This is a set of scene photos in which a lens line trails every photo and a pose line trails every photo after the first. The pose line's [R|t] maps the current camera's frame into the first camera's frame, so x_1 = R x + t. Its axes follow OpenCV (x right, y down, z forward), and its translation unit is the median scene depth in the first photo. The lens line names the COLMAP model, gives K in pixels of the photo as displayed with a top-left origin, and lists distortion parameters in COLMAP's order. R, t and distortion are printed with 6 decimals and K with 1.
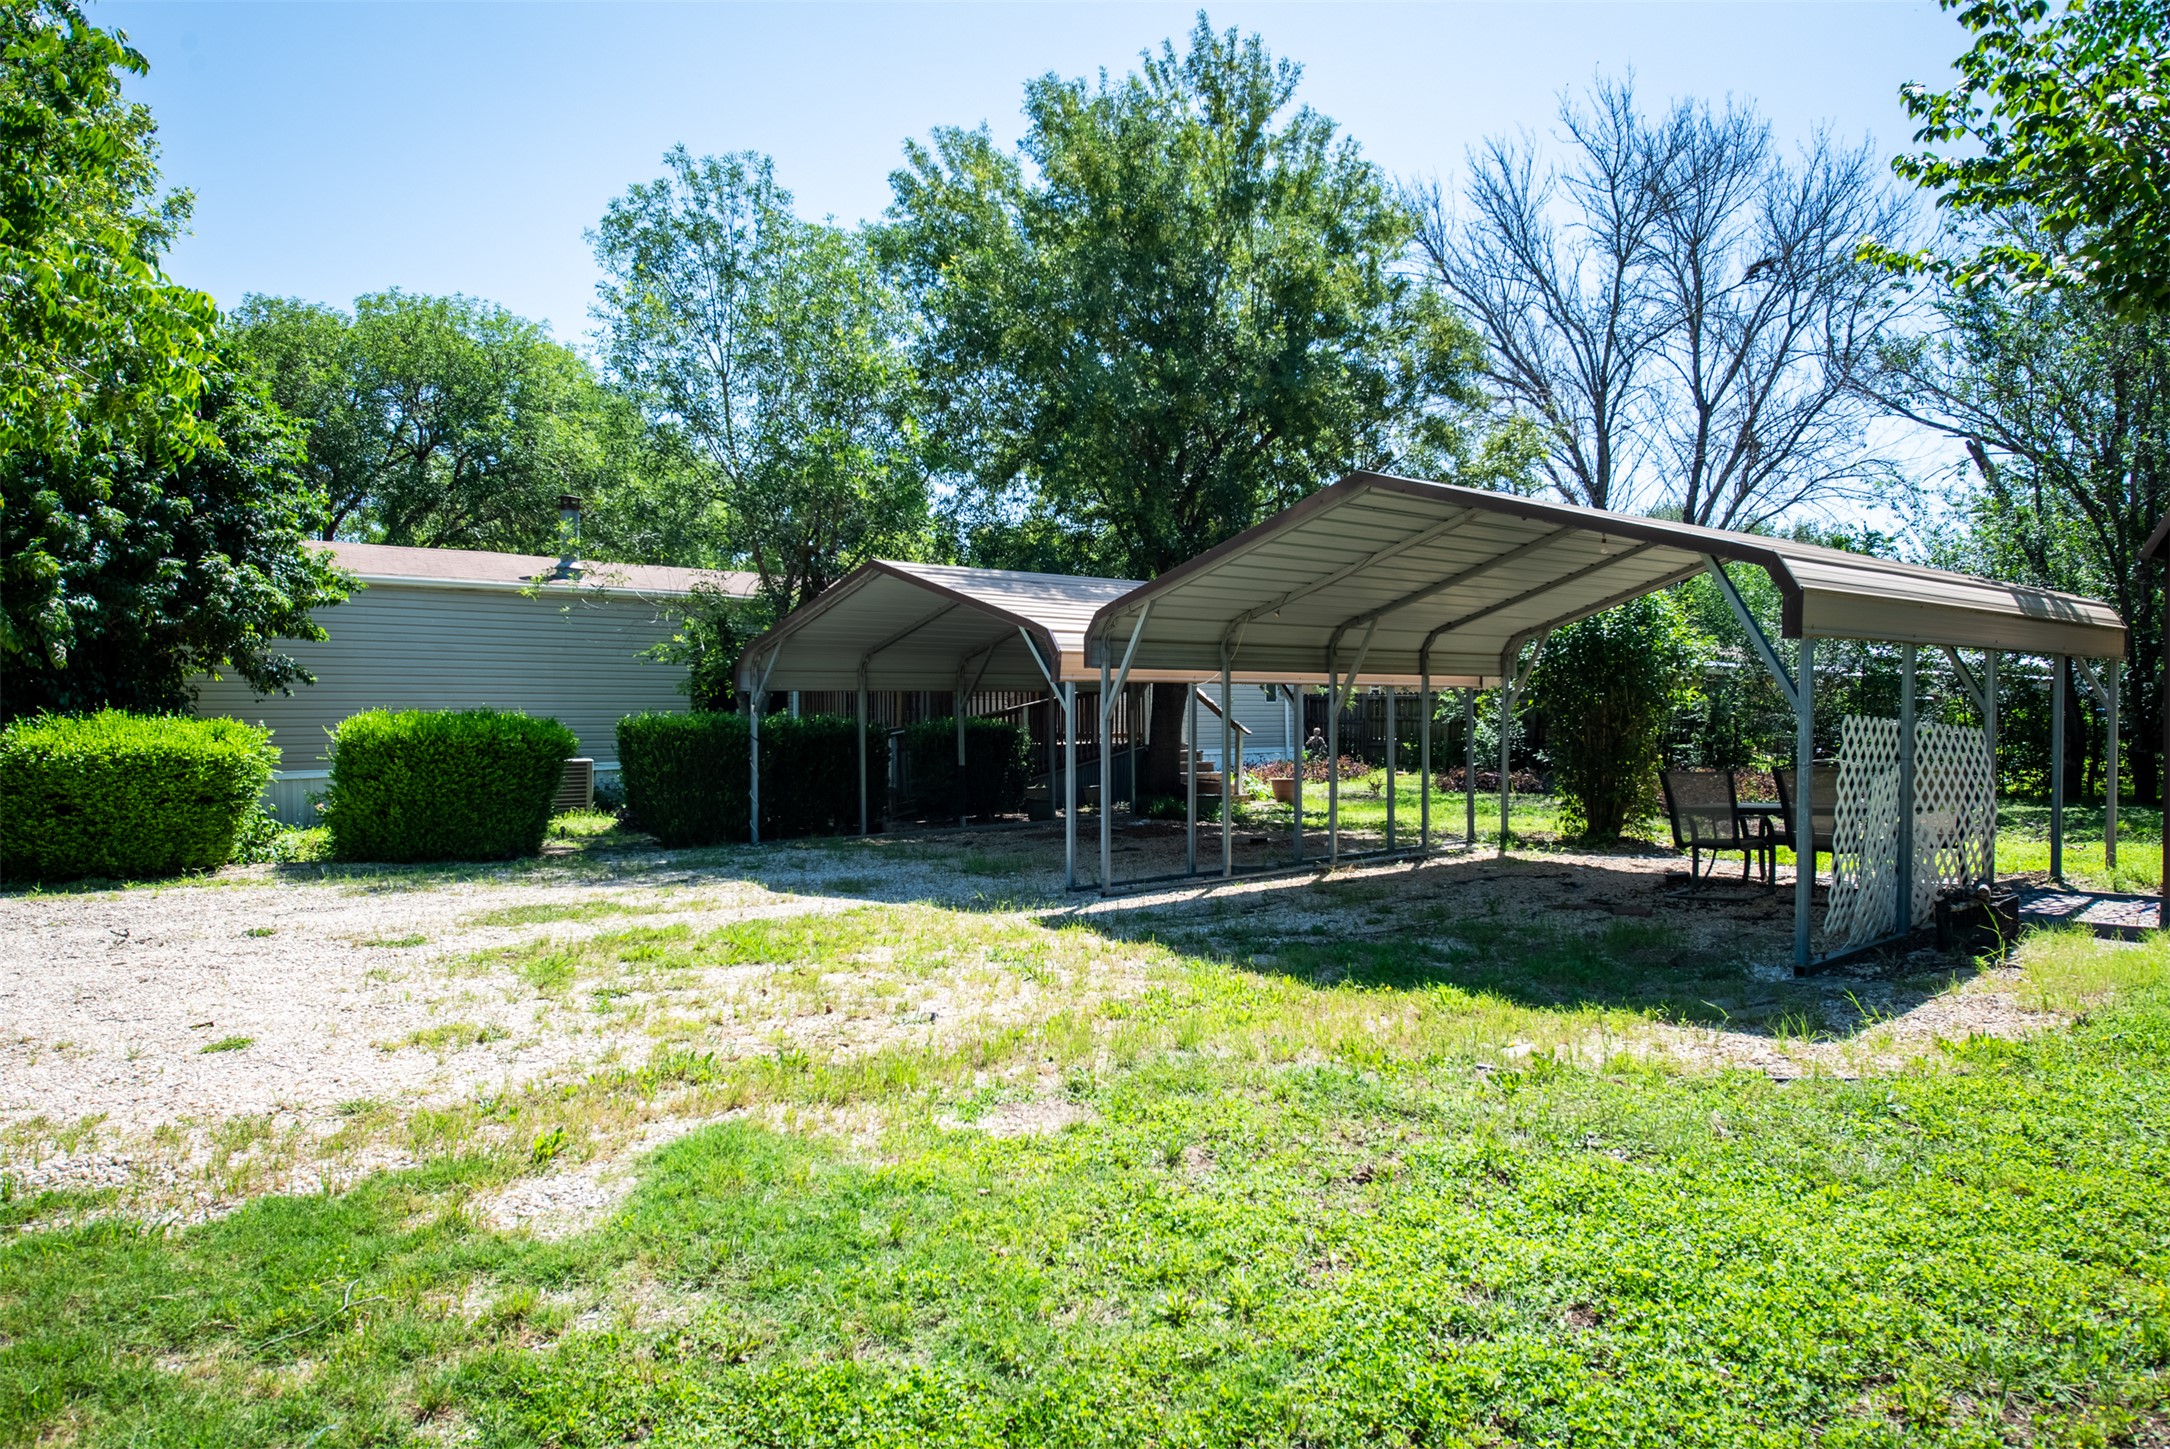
lens RADIAL K [[1475.2, 0, 1085.0], [0, 1475.2, 724.5], [0, 0, 1]] dist [0.033376, 0.001385]
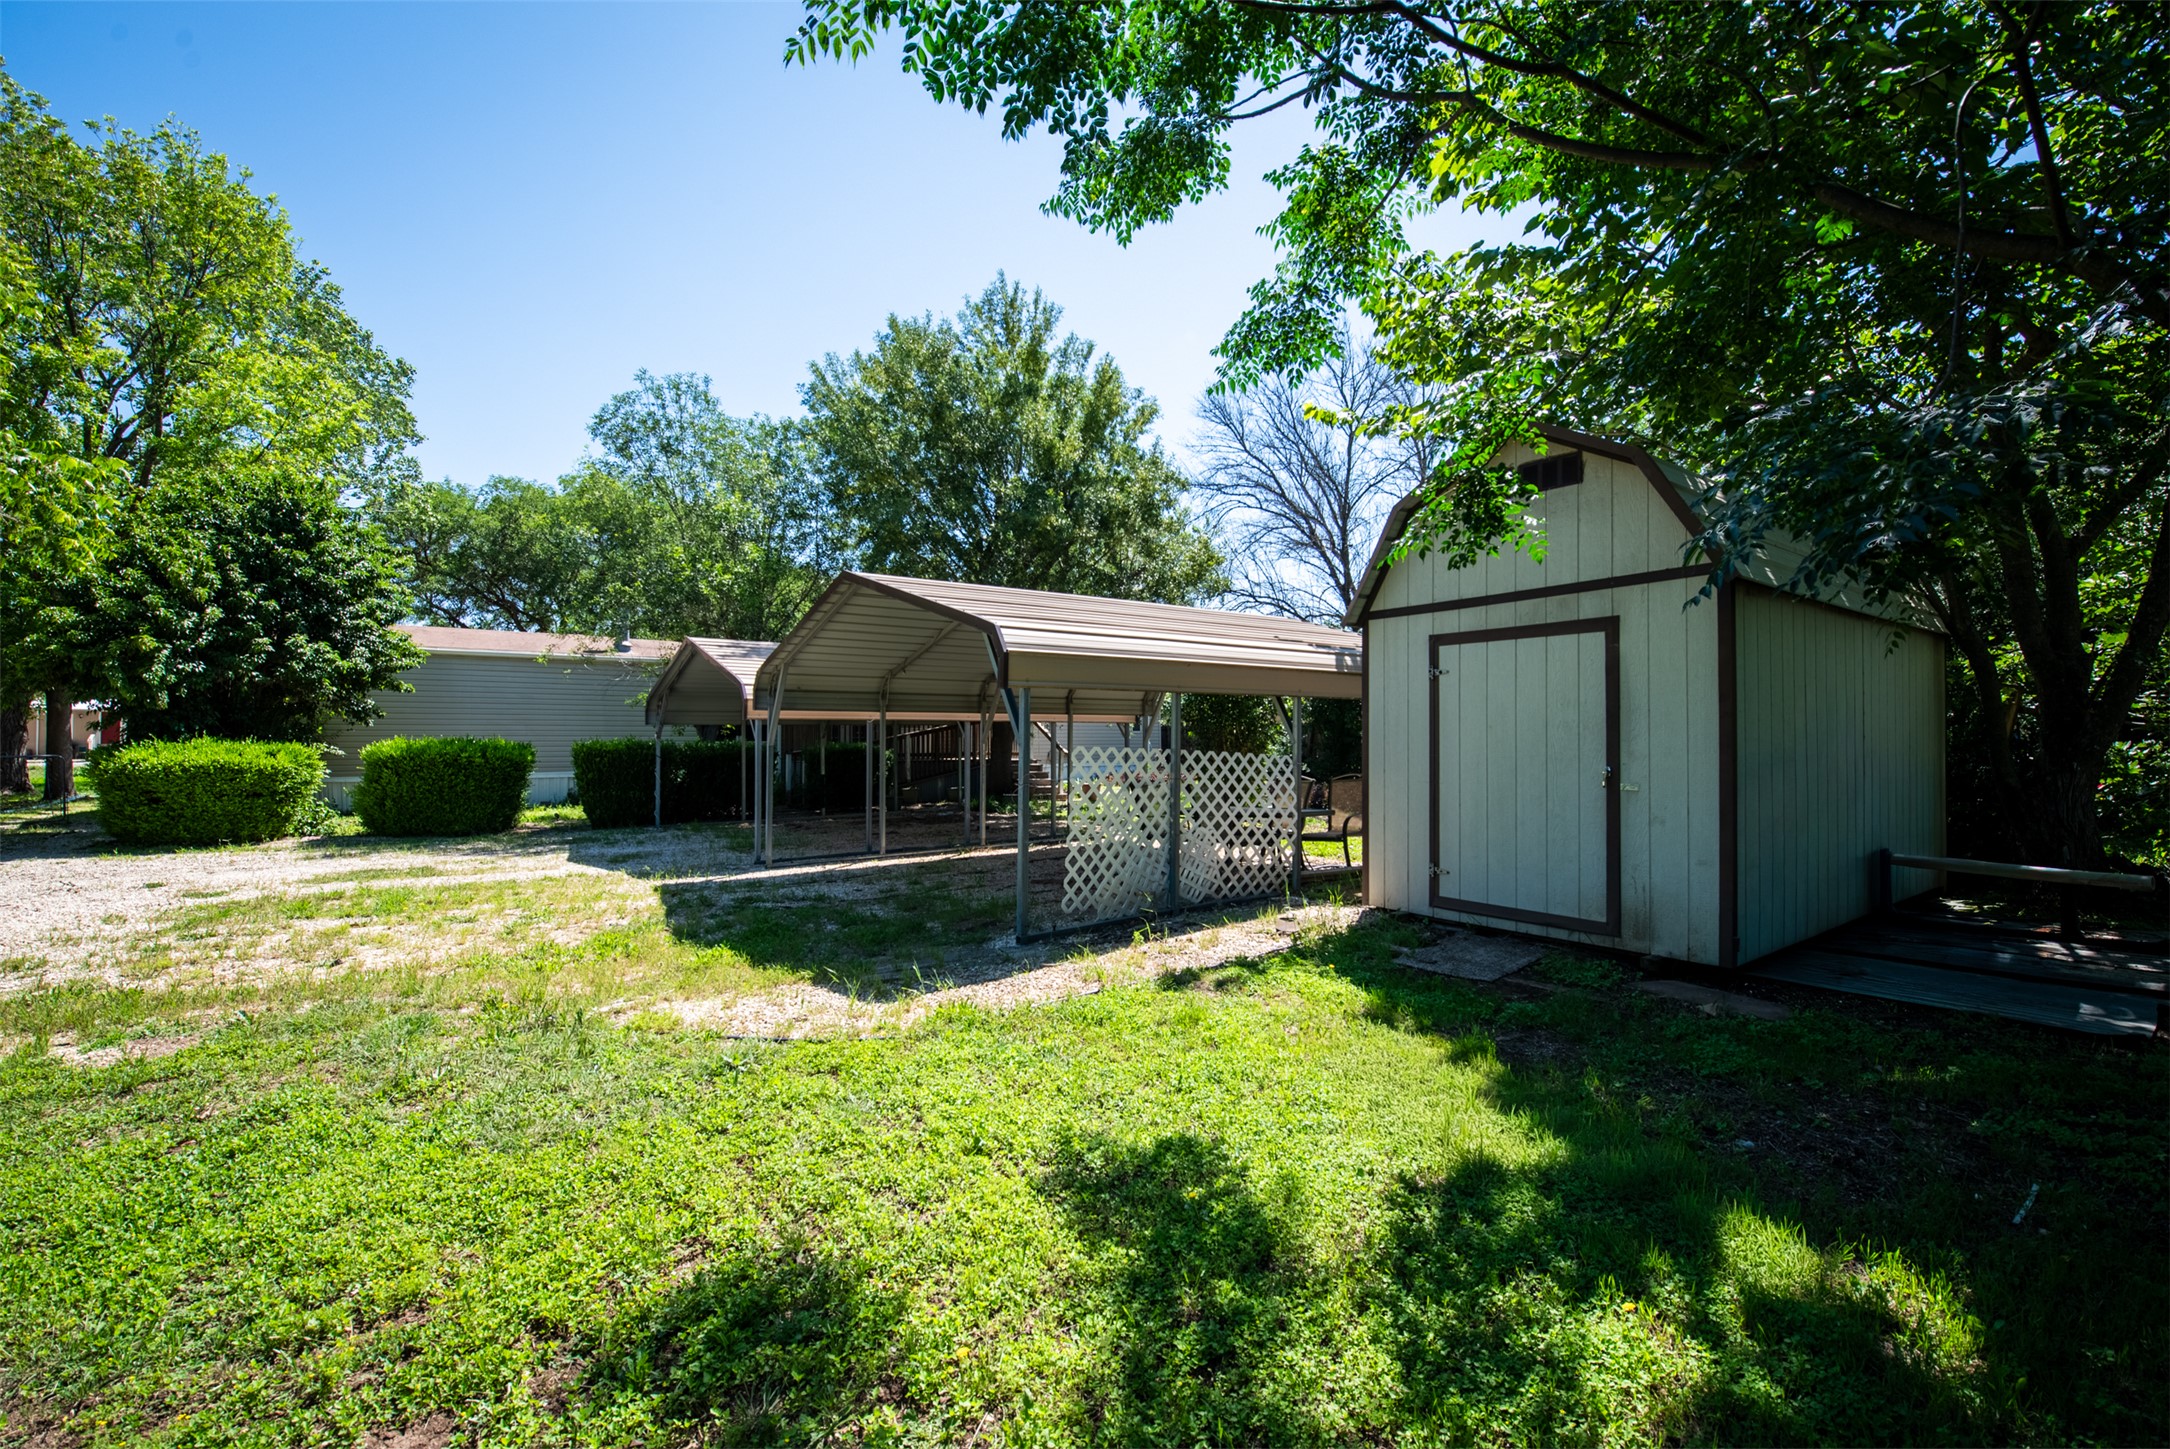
lens RADIAL K [[954.2, 0, 1085.0], [0, 954.2, 724.5], [0, 0, 1]] dist [0.001093, -0.000007]
pose [[0.997198, 0.002394, -0.074766, 0.295736], [-0.004125, 0.999727, -0.023006, -0.002688], [0.074690, 0.023250, 0.996936, 0.071464]]
